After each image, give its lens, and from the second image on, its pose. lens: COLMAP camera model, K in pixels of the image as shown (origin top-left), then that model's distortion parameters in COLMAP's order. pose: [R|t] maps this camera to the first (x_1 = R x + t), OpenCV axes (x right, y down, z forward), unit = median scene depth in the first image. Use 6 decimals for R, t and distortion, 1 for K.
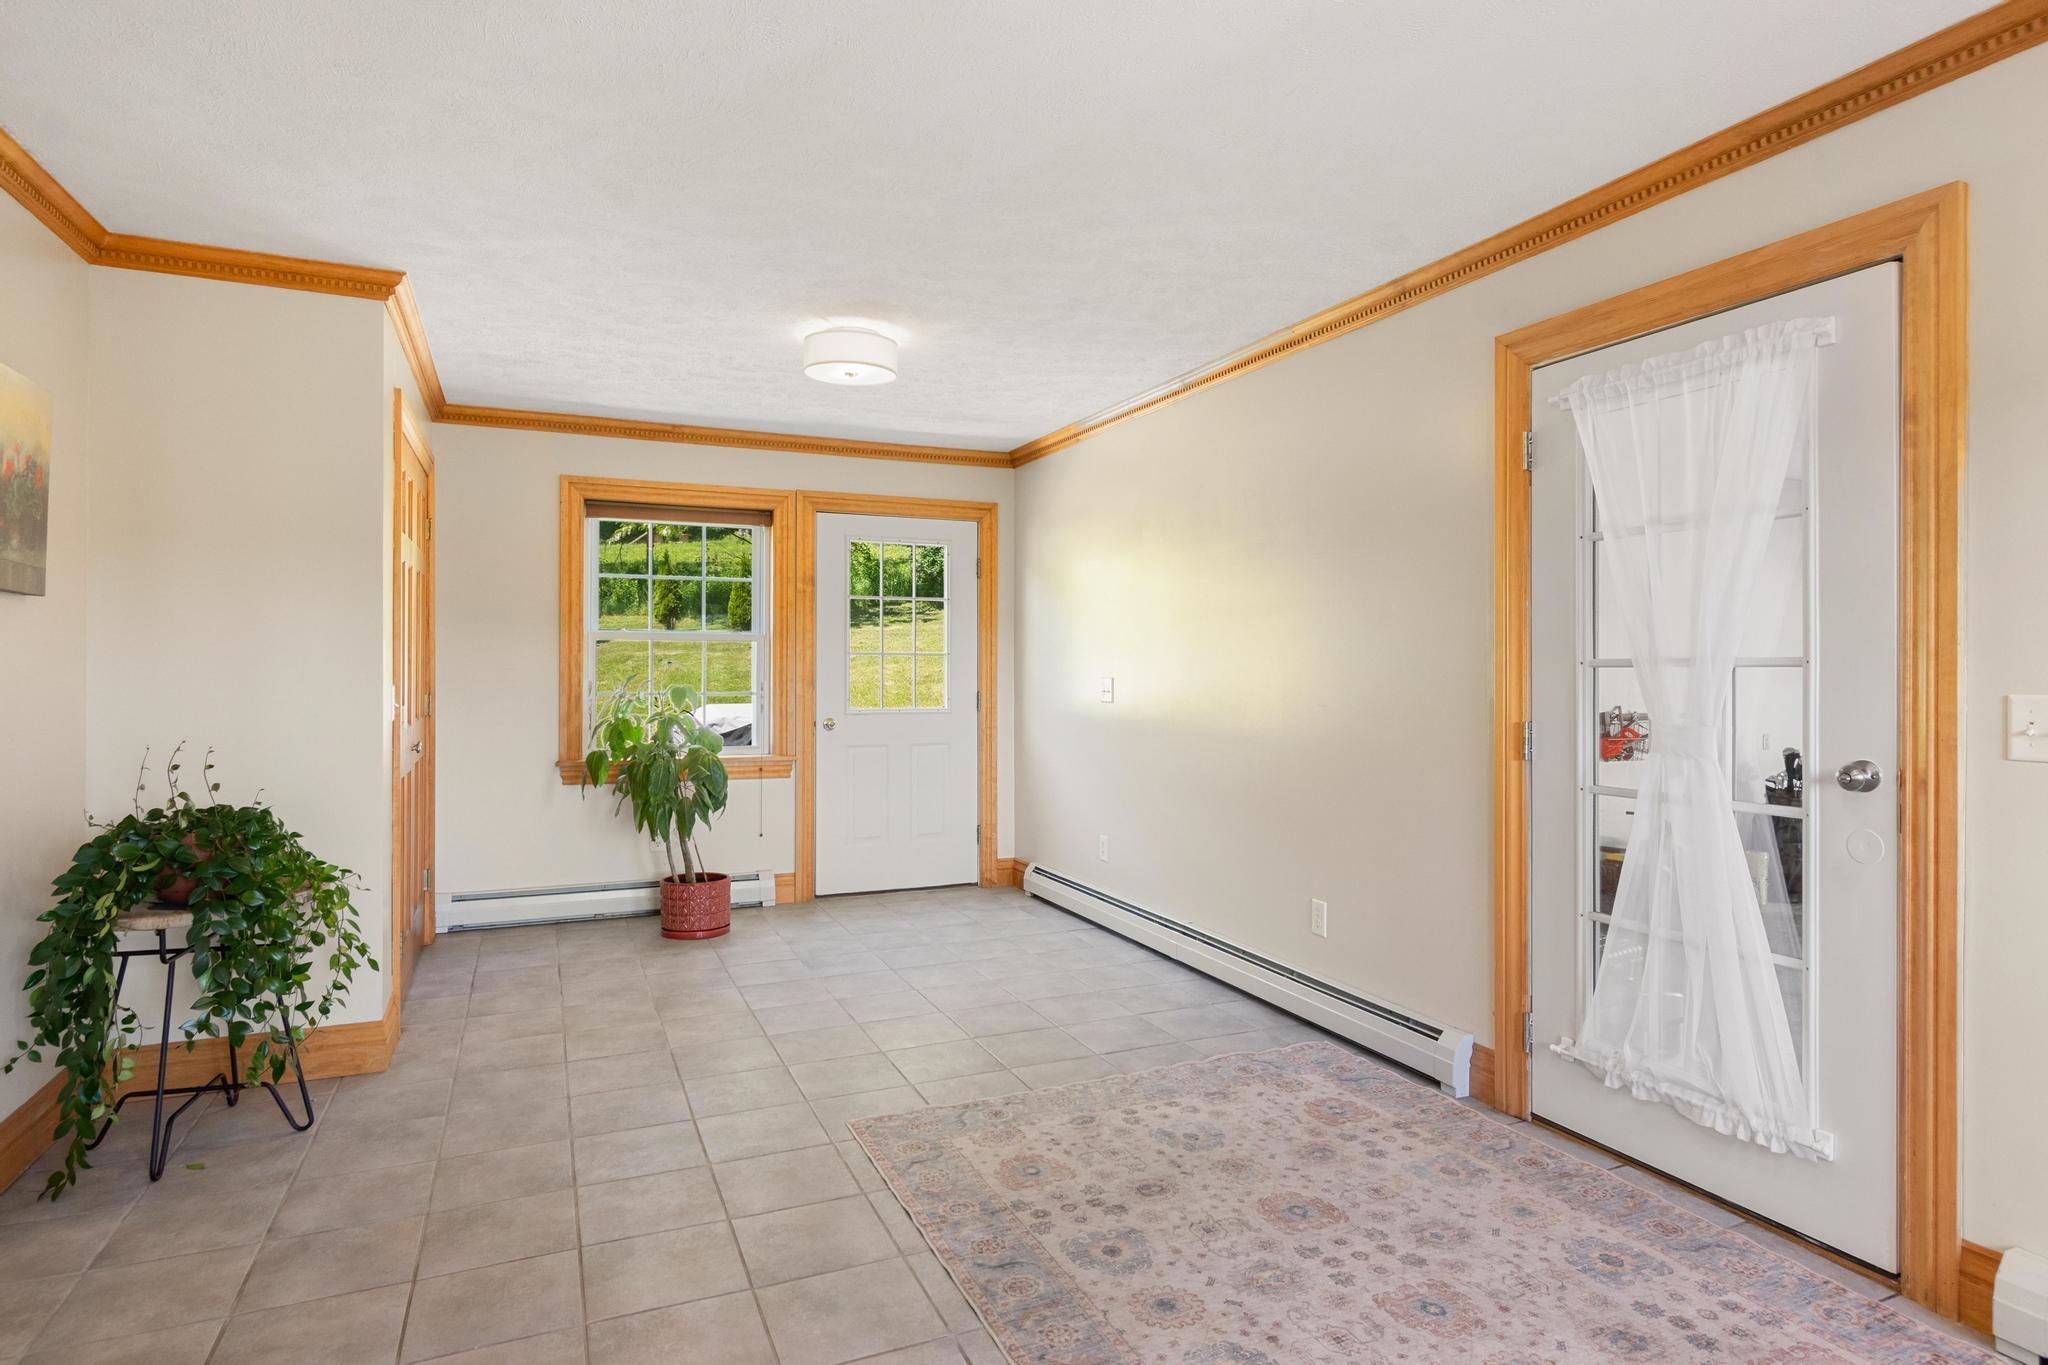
lens RADIAL K [[1134.9, 0, 1042.5], [0, 1134.9, 670.3], [0, 0, 1]] dist [0.004059, -0.009973]
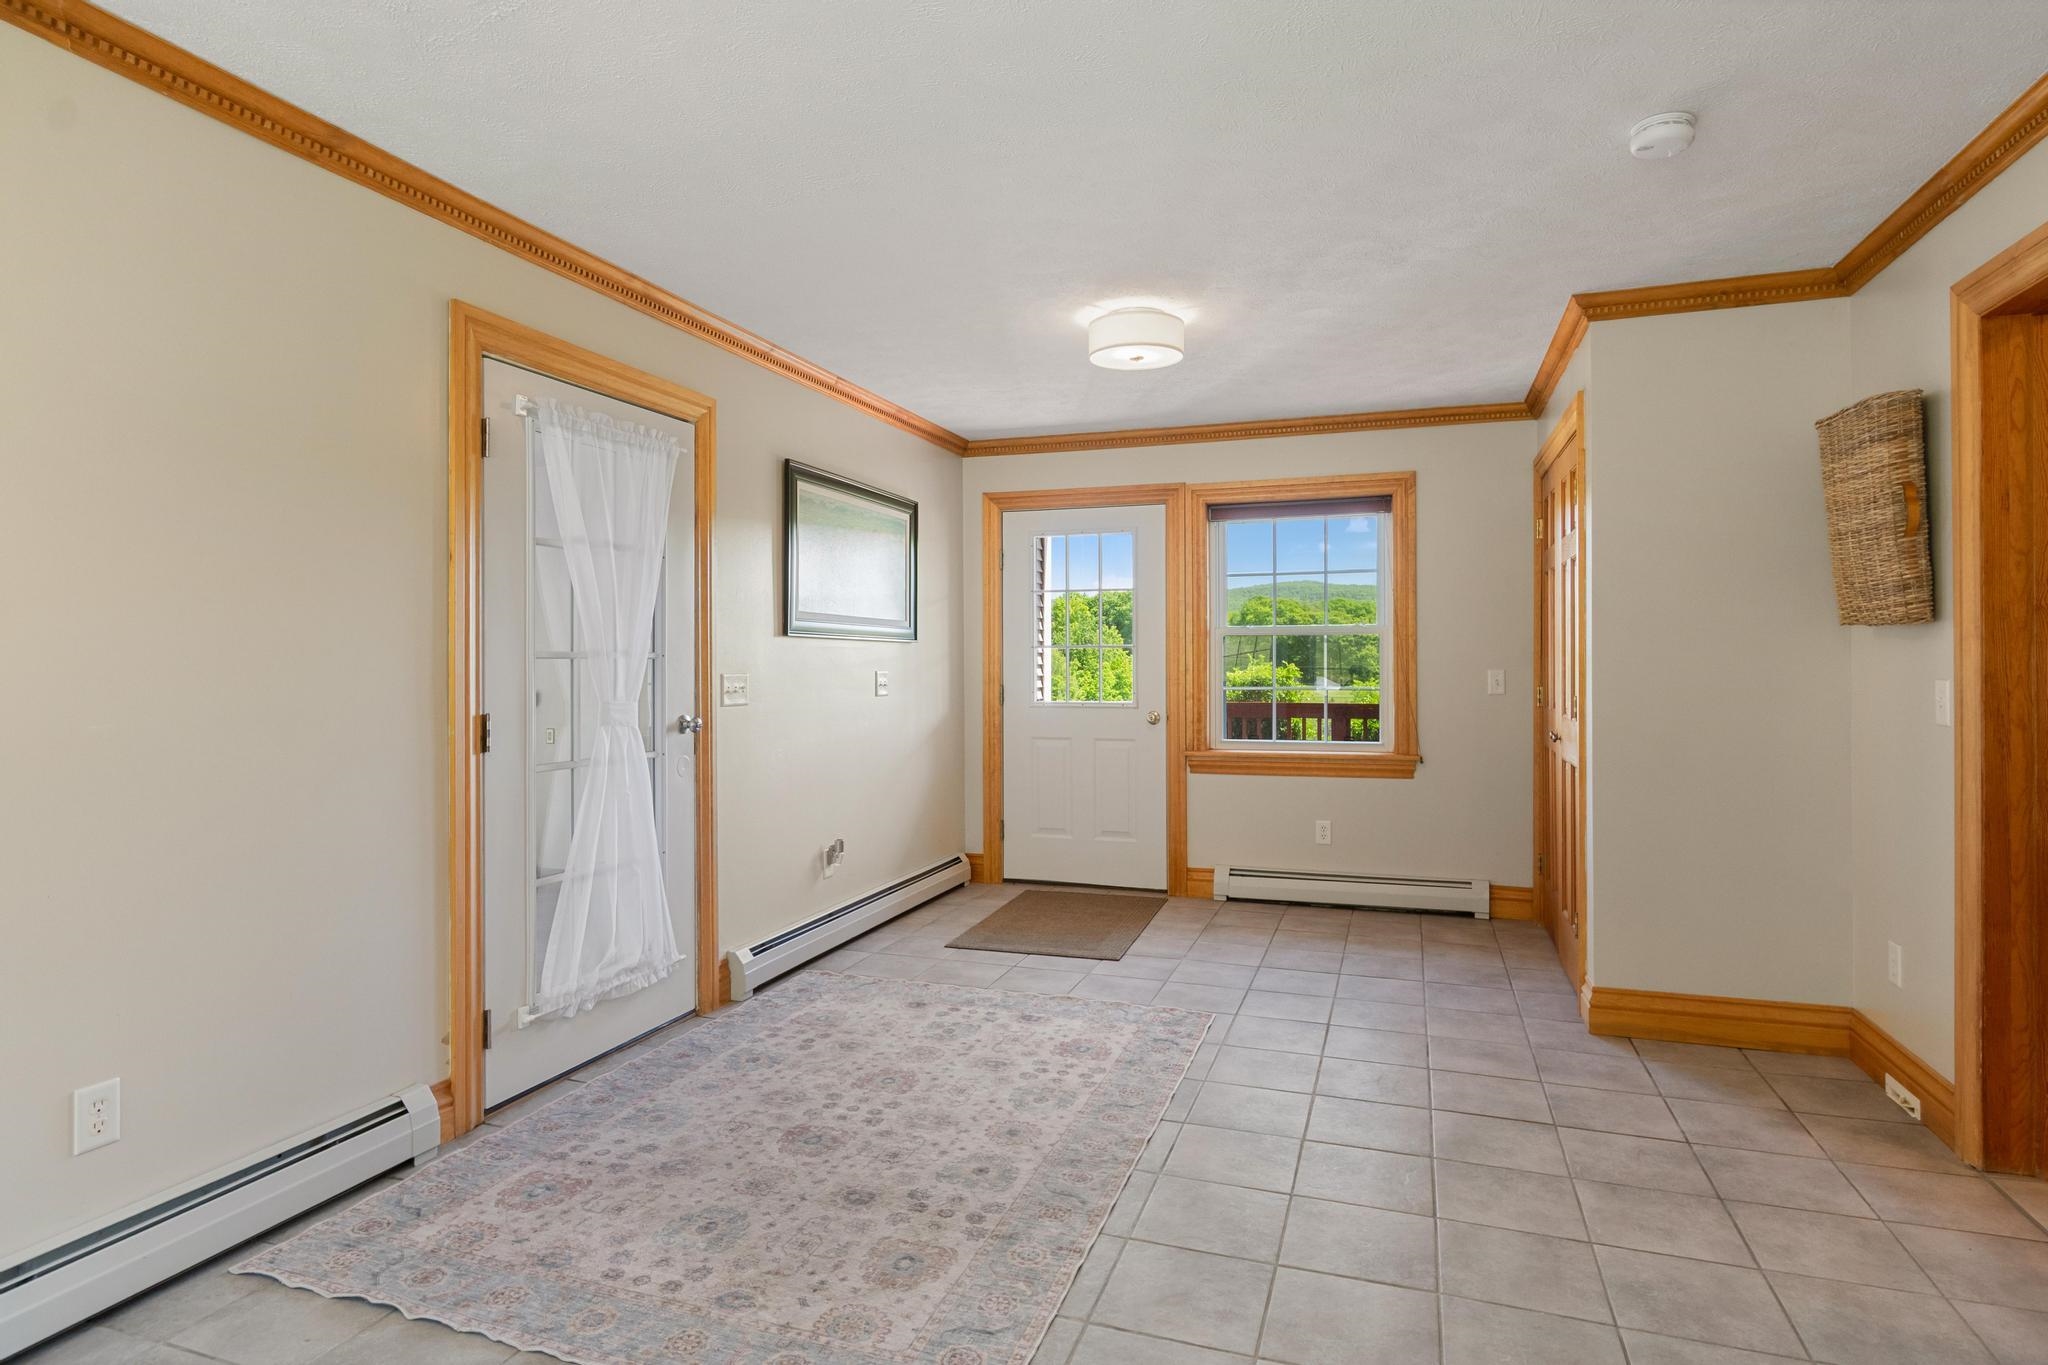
lens RADIAL K [[1134.9, 0, 1042.5], [0, 1134.9, 670.3], [0, 0, 1]] dist [0.004059, -0.009973]
pose [[-0.747110, -0.006080, 0.664673, -0.660683], [-0.000776, 0.999965, 0.008275, 0.003471], [-0.664700, 0.005667, -0.747089, 1.623841]]
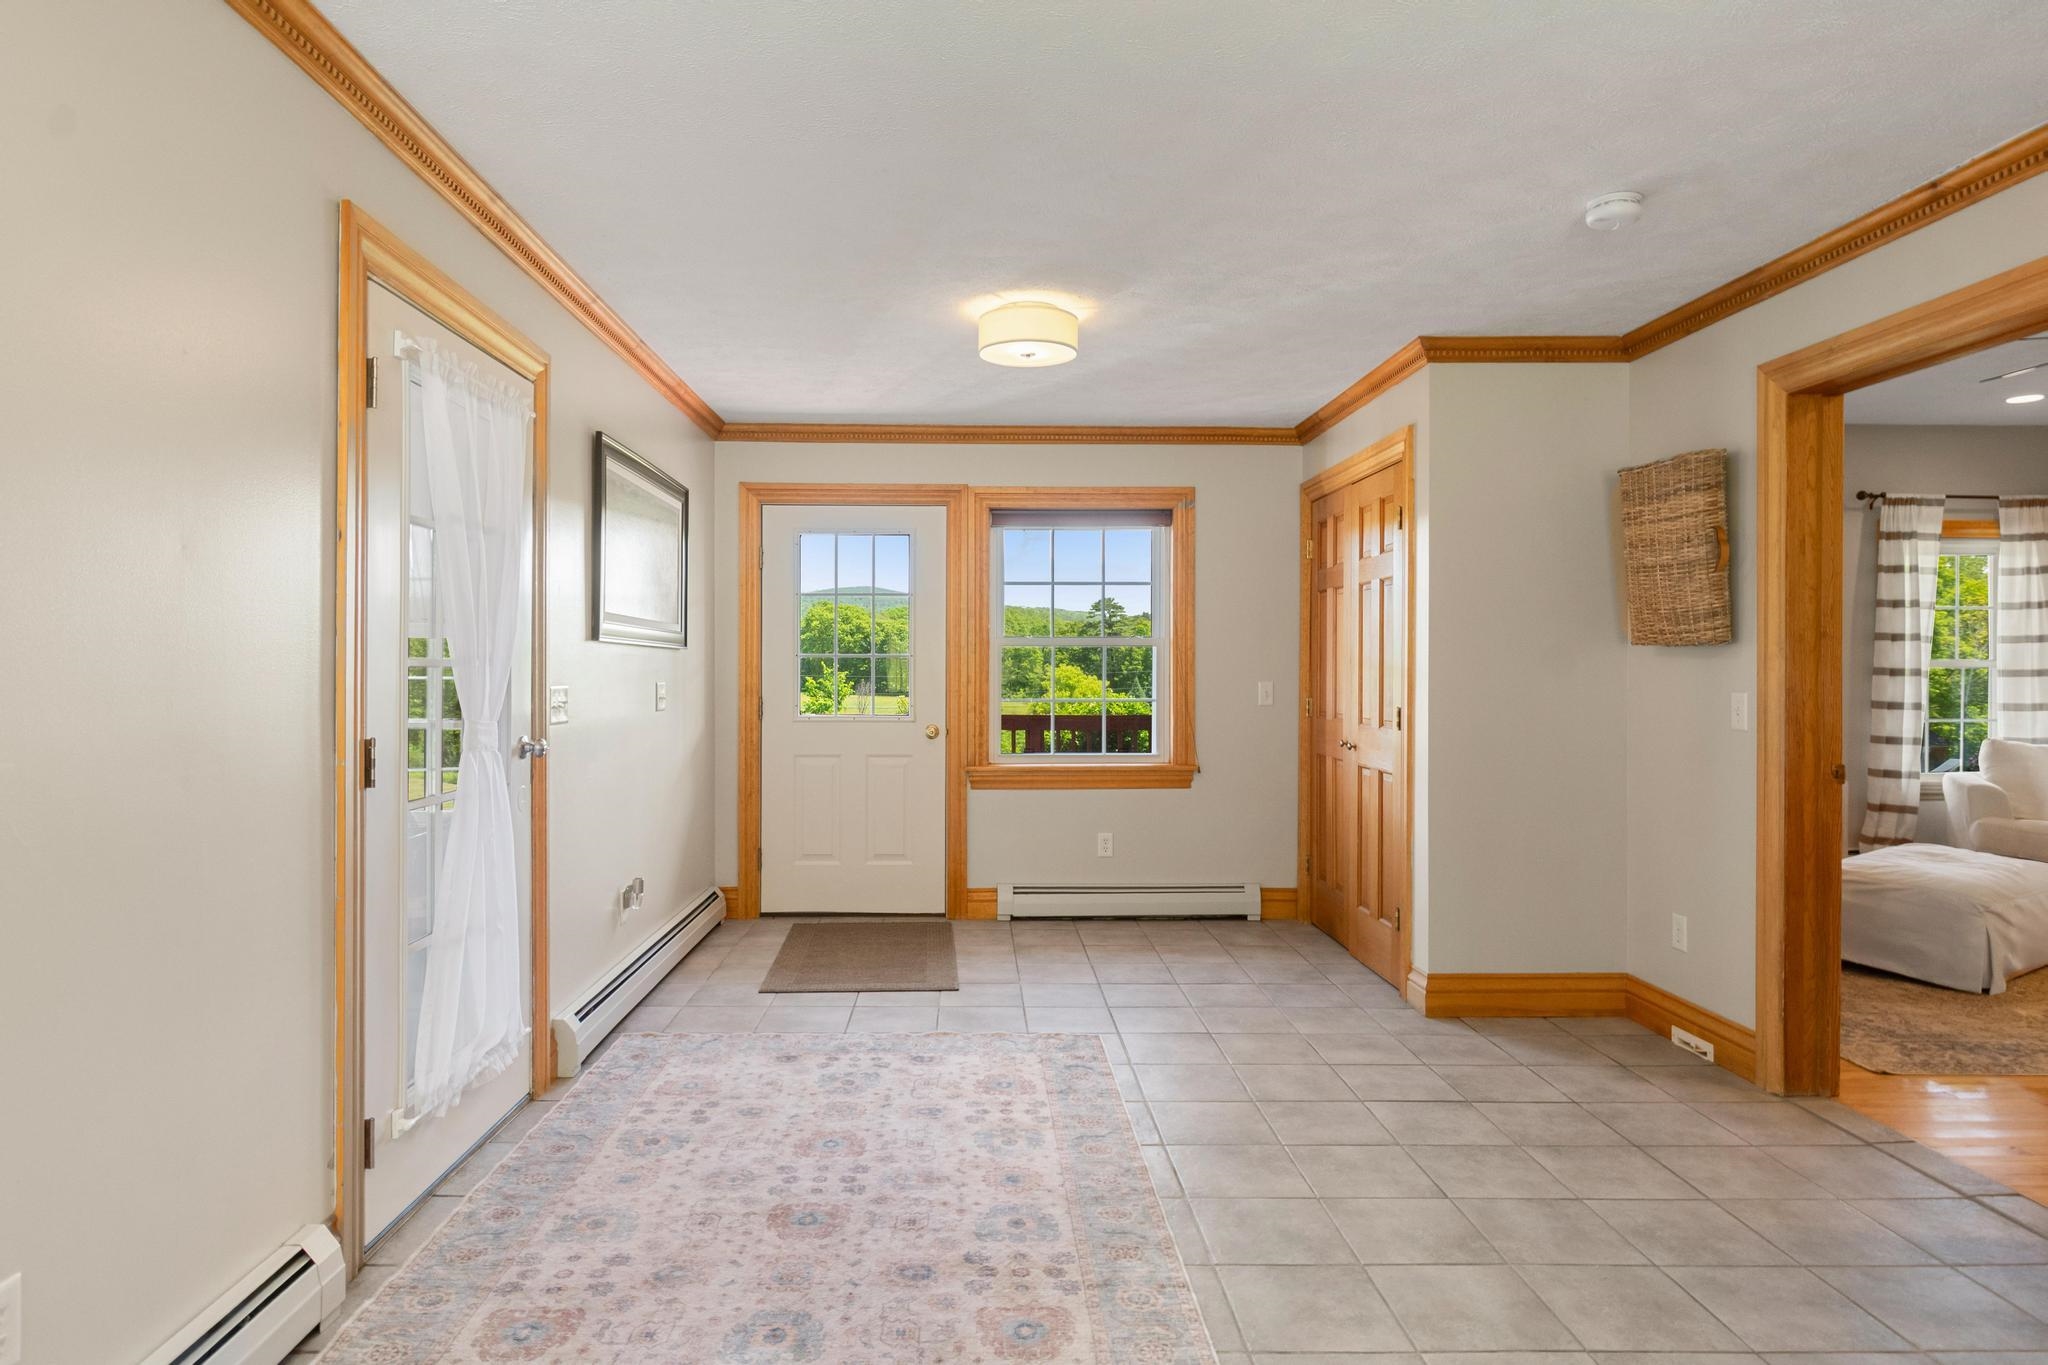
lens RADIAL K [[1204.8, 0, 1024.0], [0, 1204.8, 682.5], [0, 0, 1]] dist [-0.001378, -0.002263]
pose [[-0.932904, -0.009049, 0.360013, -0.307729], [-0.006001, 0.999936, 0.009583, 0.001395], [-0.360076, 0.006780, -0.932898, 1.832072]]
